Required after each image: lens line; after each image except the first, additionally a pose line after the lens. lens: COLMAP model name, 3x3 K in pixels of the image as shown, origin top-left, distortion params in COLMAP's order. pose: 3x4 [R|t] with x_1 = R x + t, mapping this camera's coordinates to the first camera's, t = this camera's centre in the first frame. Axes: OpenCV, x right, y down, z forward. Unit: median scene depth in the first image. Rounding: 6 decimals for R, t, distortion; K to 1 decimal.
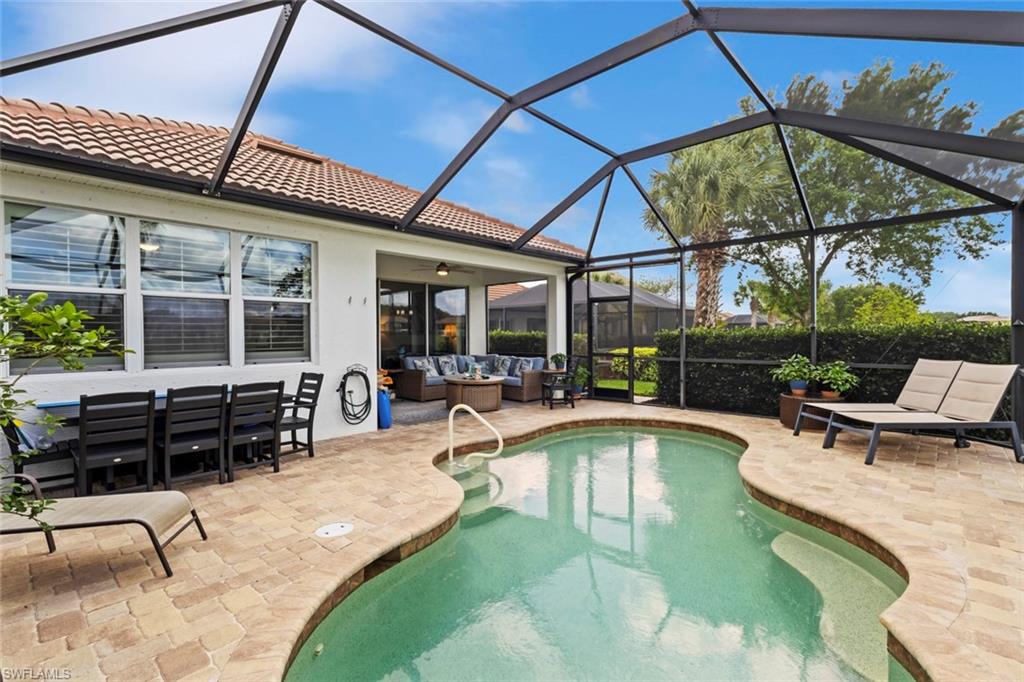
lens RADIAL K [[474.1, 0, 512.4], [0, 474.1, 339.8], [0, 0, 1]] dist [-0.002638, 0.002907]
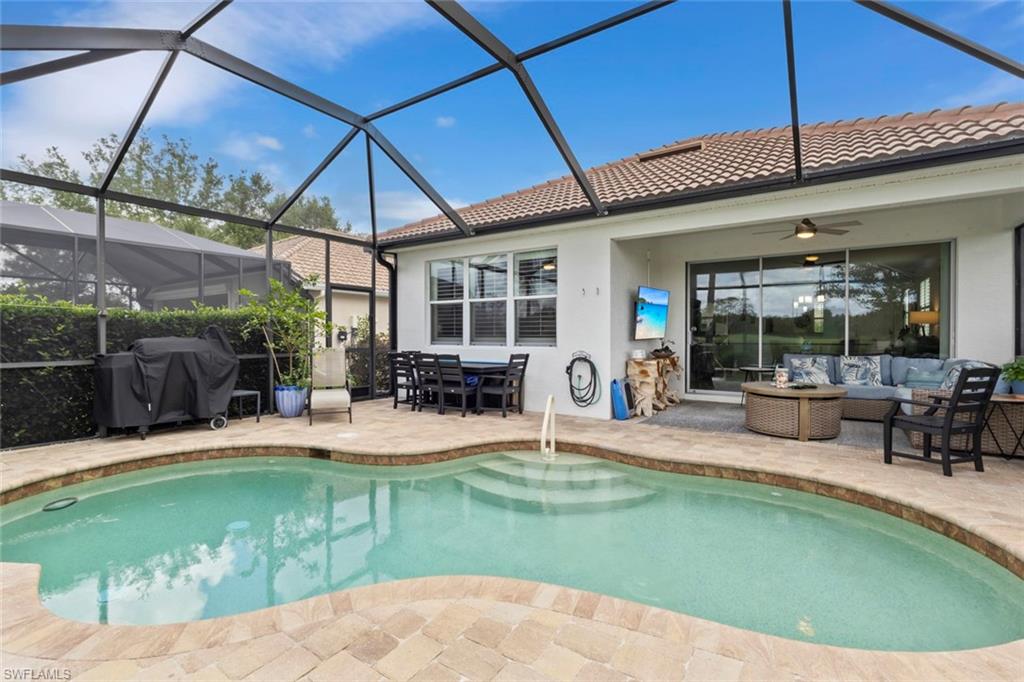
lens RADIAL K [[474.1, 0, 515.8], [0, 474.1, 333.9], [0, 0, 1]] dist [-0.002638, 0.002907]
pose [[0.115927, 0.014397, -0.993153, 0.497553], [-0.011022, 0.999852, 0.013208, -0.000073], [0.993197, 0.009416, 0.116068, 0.499511]]
